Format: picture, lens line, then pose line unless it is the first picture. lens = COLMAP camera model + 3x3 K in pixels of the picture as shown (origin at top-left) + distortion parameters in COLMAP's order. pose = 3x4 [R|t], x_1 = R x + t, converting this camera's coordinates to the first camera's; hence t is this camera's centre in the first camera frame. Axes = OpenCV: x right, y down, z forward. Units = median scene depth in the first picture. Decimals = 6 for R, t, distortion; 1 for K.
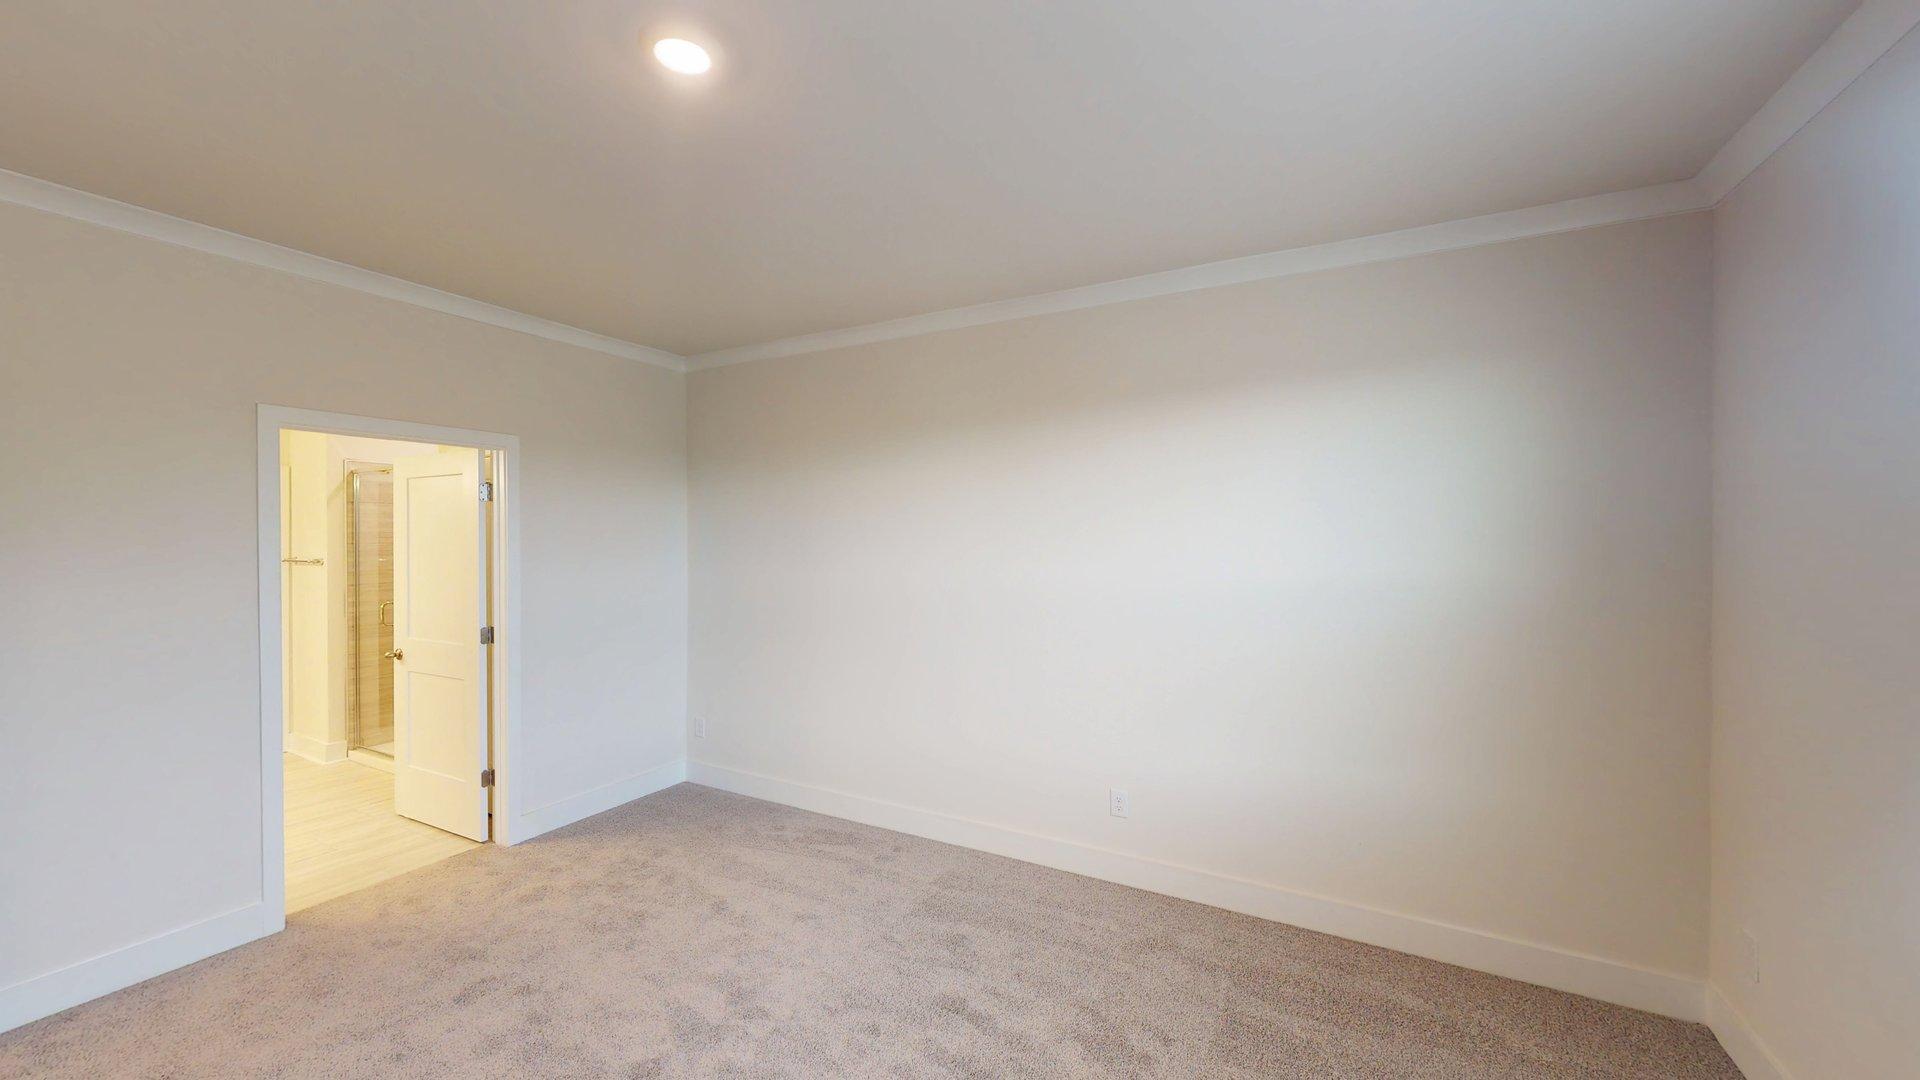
lens RADIAL K [[702.8, 0, 958.8], [0, 702.8, 541.9], [0, 0, 1]] dist [0.000320, 0.000107]
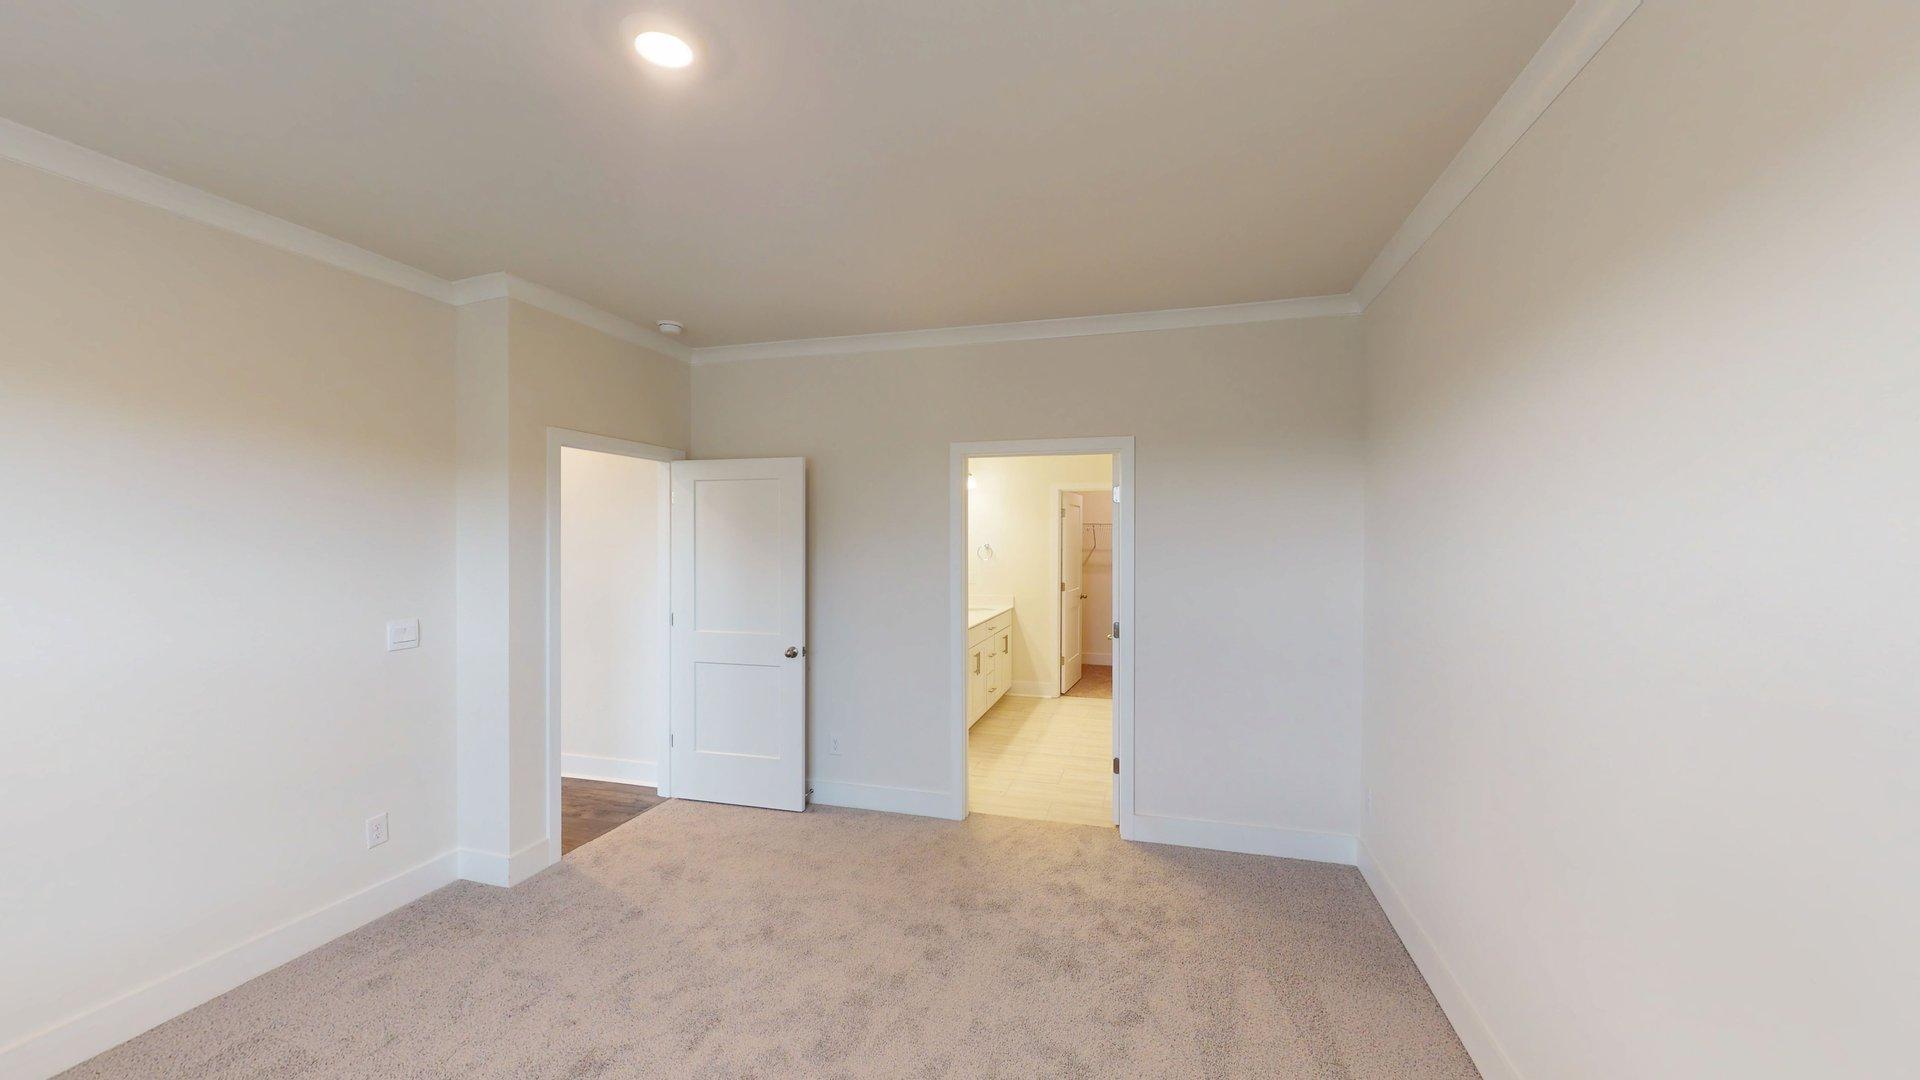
lens RADIAL K [[702.8, 0, 958.8], [0, 702.8, 541.9], [0, 0, 1]] dist [0.000320, 0.000107]
pose [[0.216308, 0.006747, -0.976302, 0.345661], [-0.003938, 0.999974, 0.006039, -0.004203], [0.976317, 0.002538, 0.216329, 0.622192]]
